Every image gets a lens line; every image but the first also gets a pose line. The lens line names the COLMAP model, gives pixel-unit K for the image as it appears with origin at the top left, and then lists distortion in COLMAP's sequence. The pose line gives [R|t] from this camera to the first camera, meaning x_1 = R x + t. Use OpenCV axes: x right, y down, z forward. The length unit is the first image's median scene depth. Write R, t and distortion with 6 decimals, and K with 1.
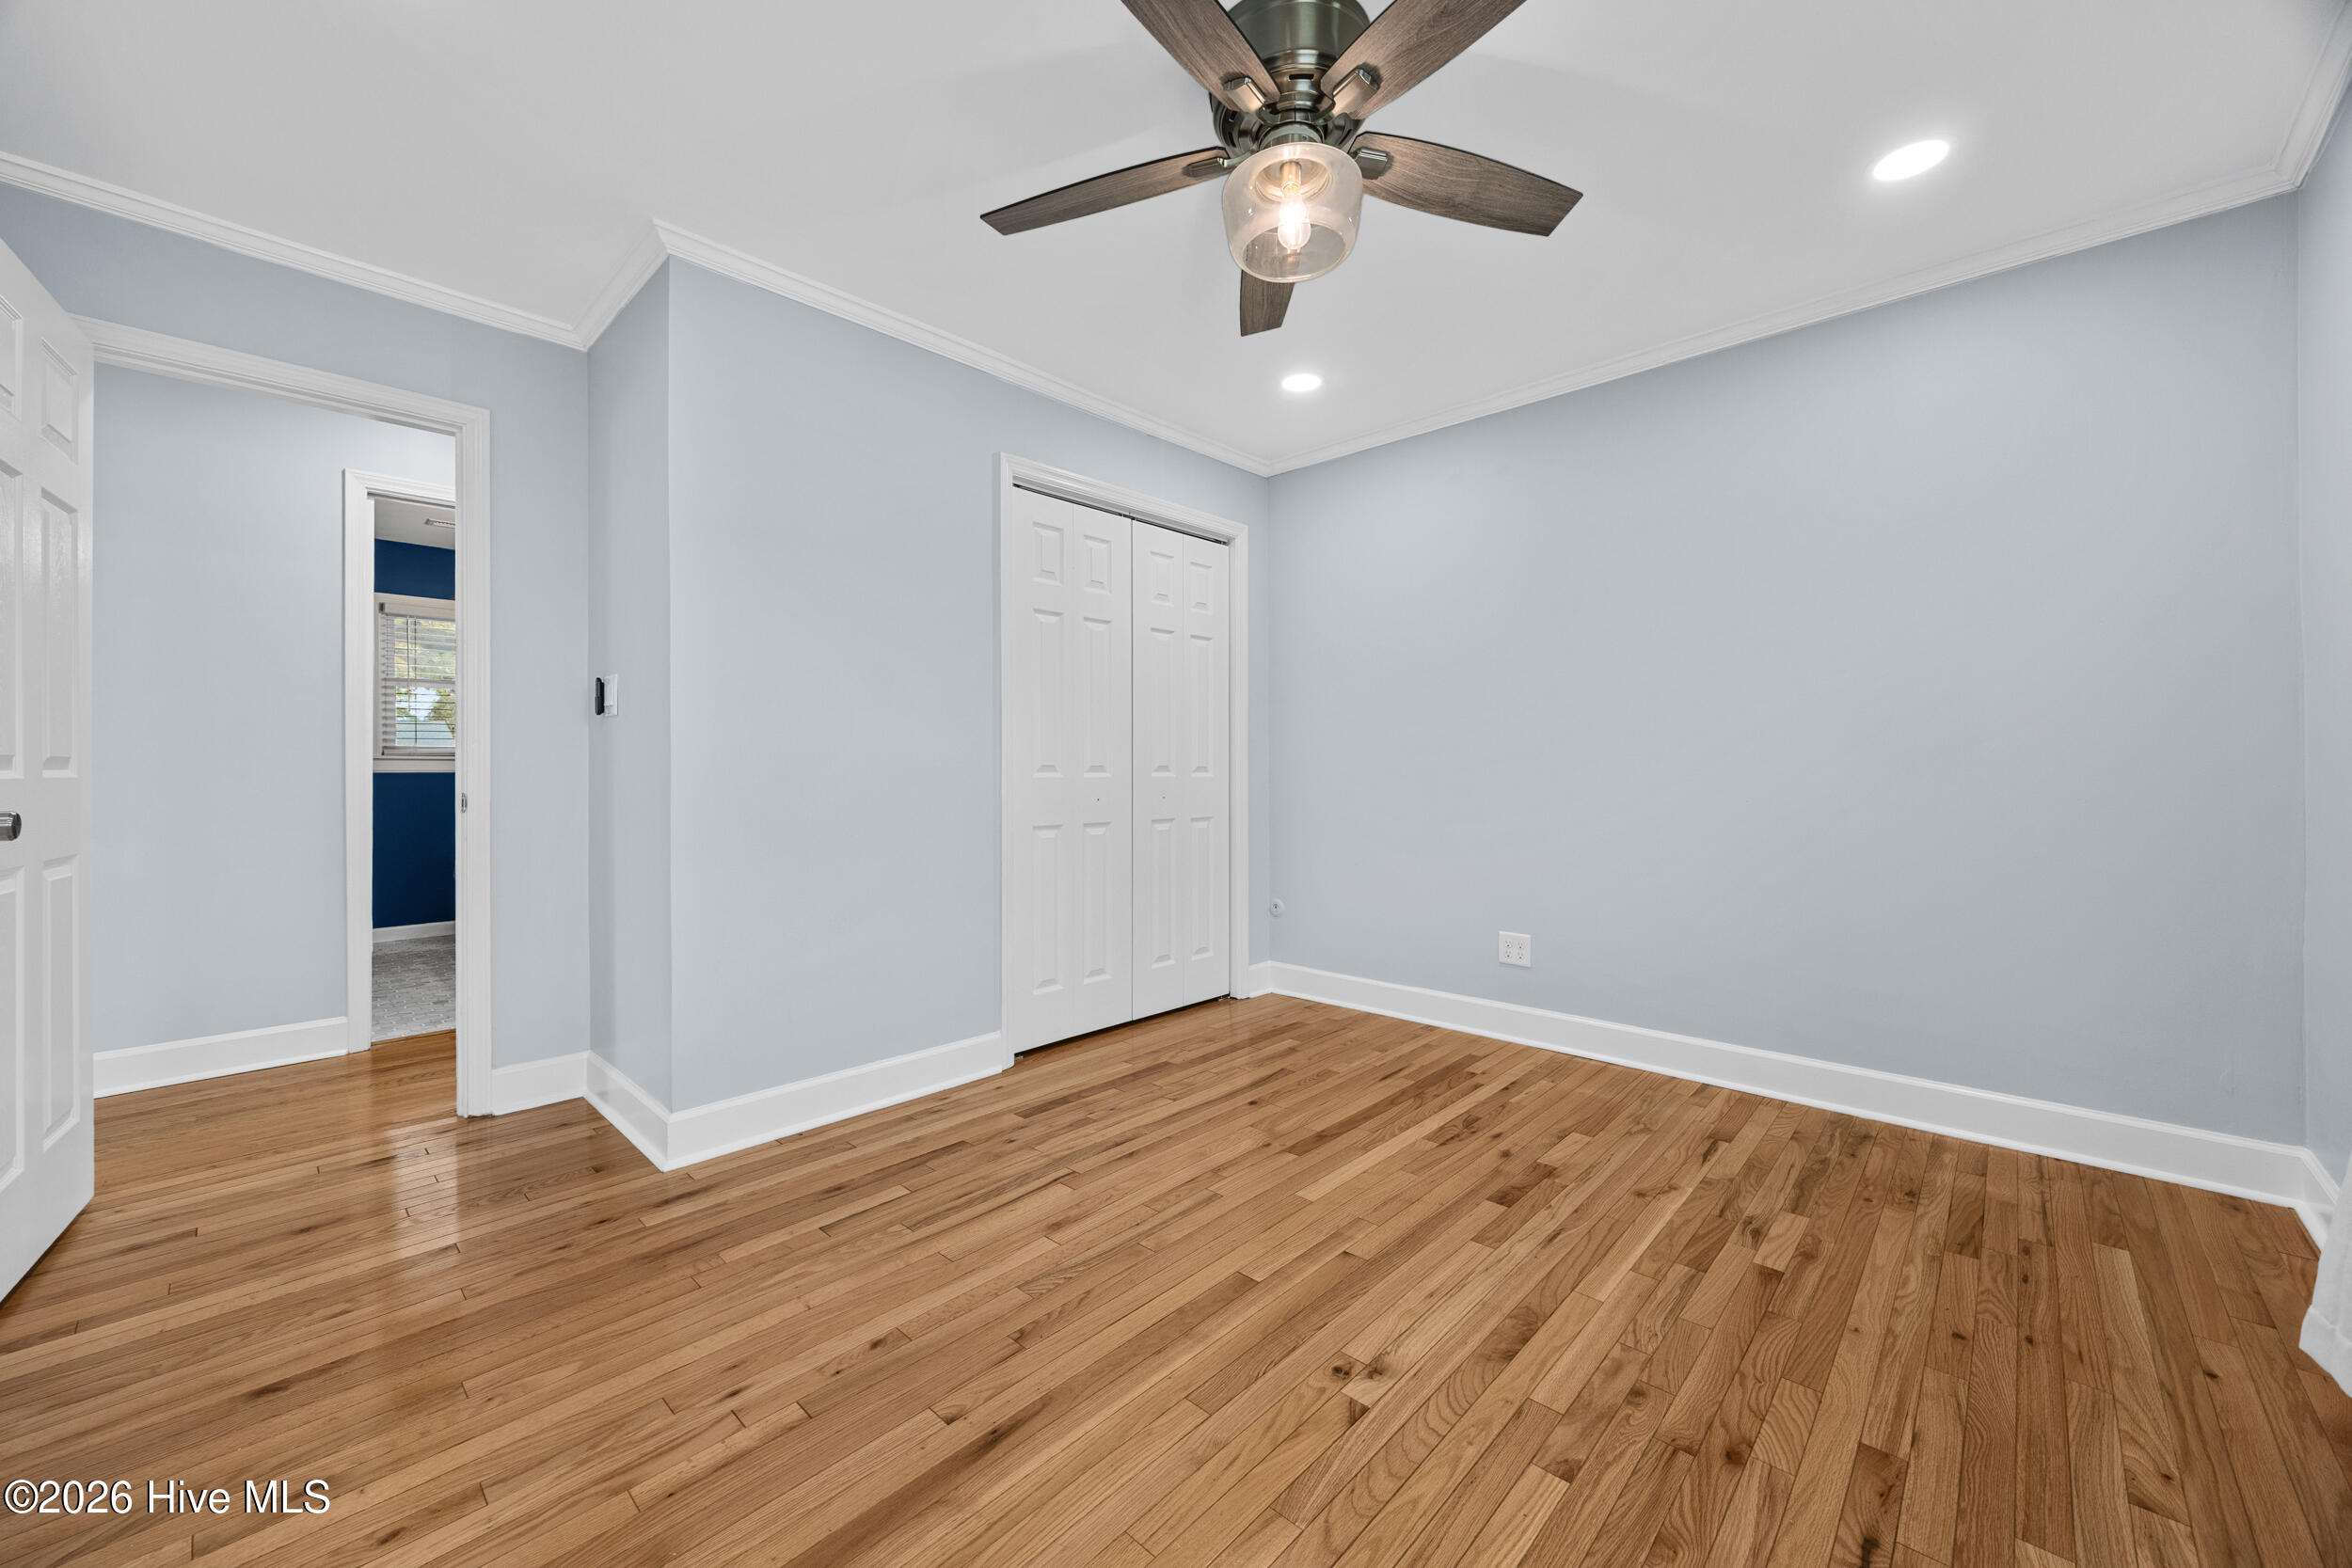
lens RADIAL K [[893.4, 0, 1180.6], [0, 893.4, 780.1], [0, 0, 1]] dist [-0.002560, -0.000189]
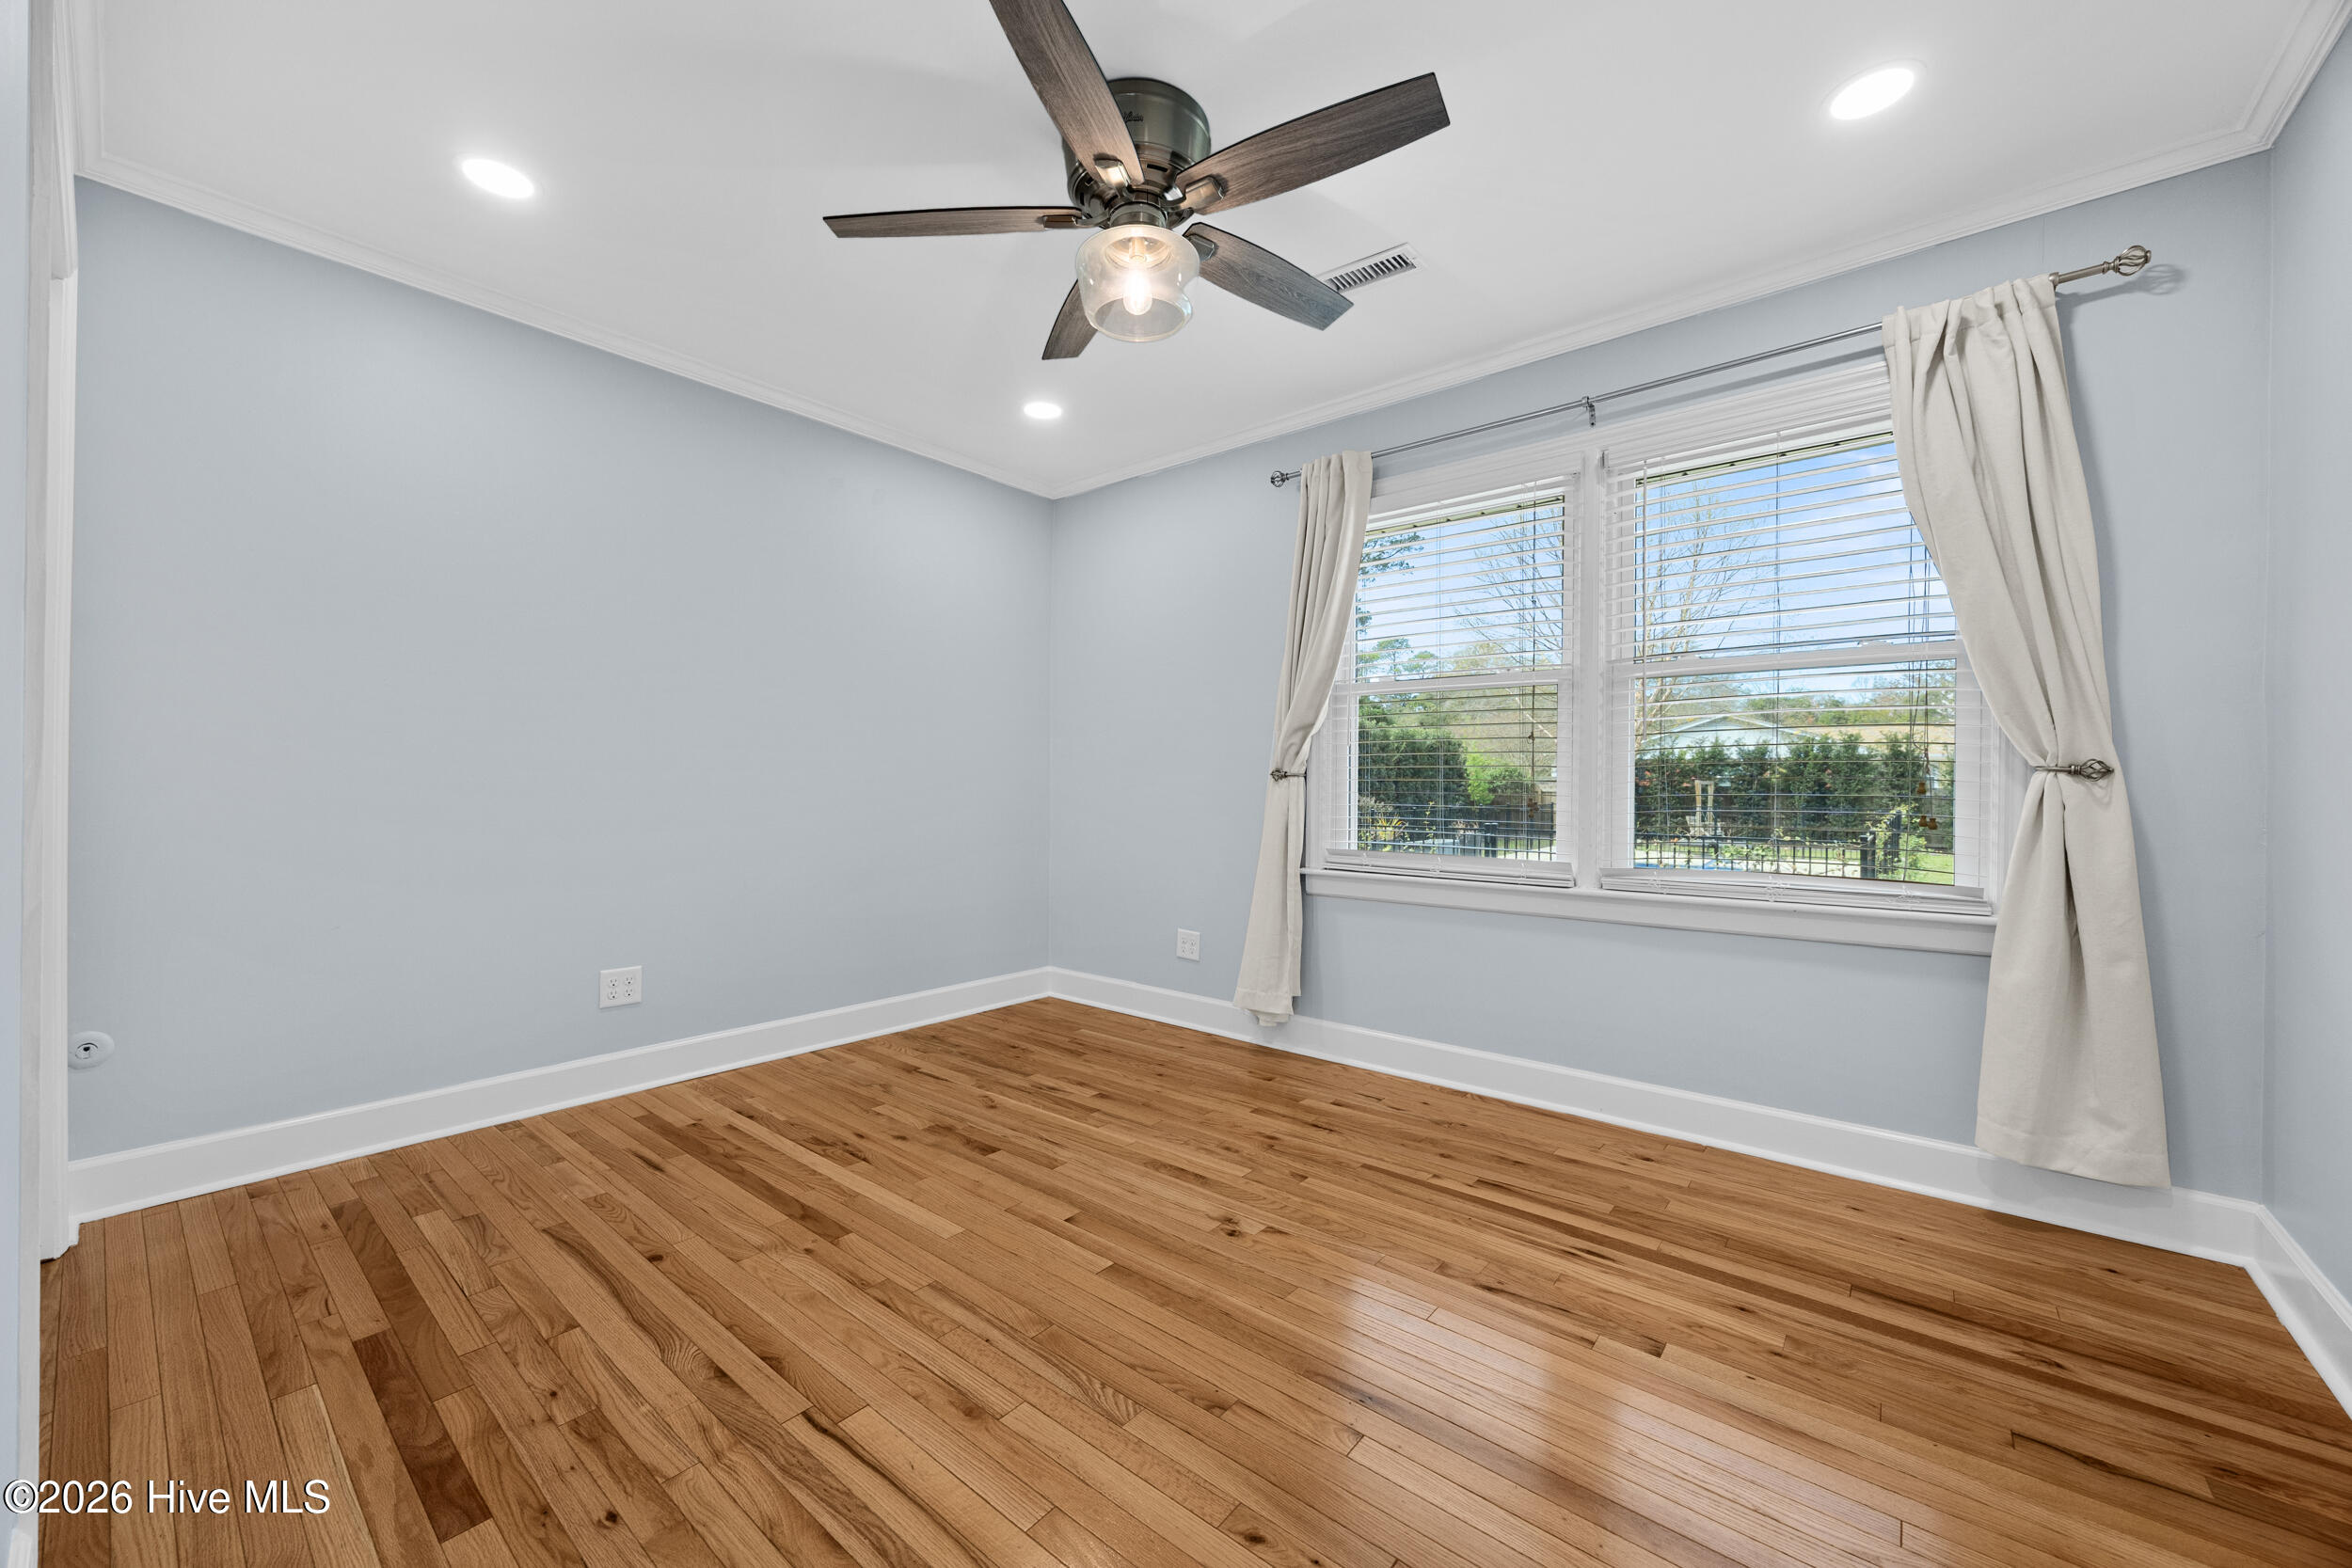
lens RADIAL K [[893.4, 0, 1180.7], [0, 893.4, 782.0], [0, 0, 1]] dist [-0.002560, -0.000189]
pose [[-0.056337, 0.003930, 0.998404, -0.713292], [0.006297, 0.999974, -0.003581, 0.002392], [-0.998392, 0.006085, -0.056360, 0.724215]]
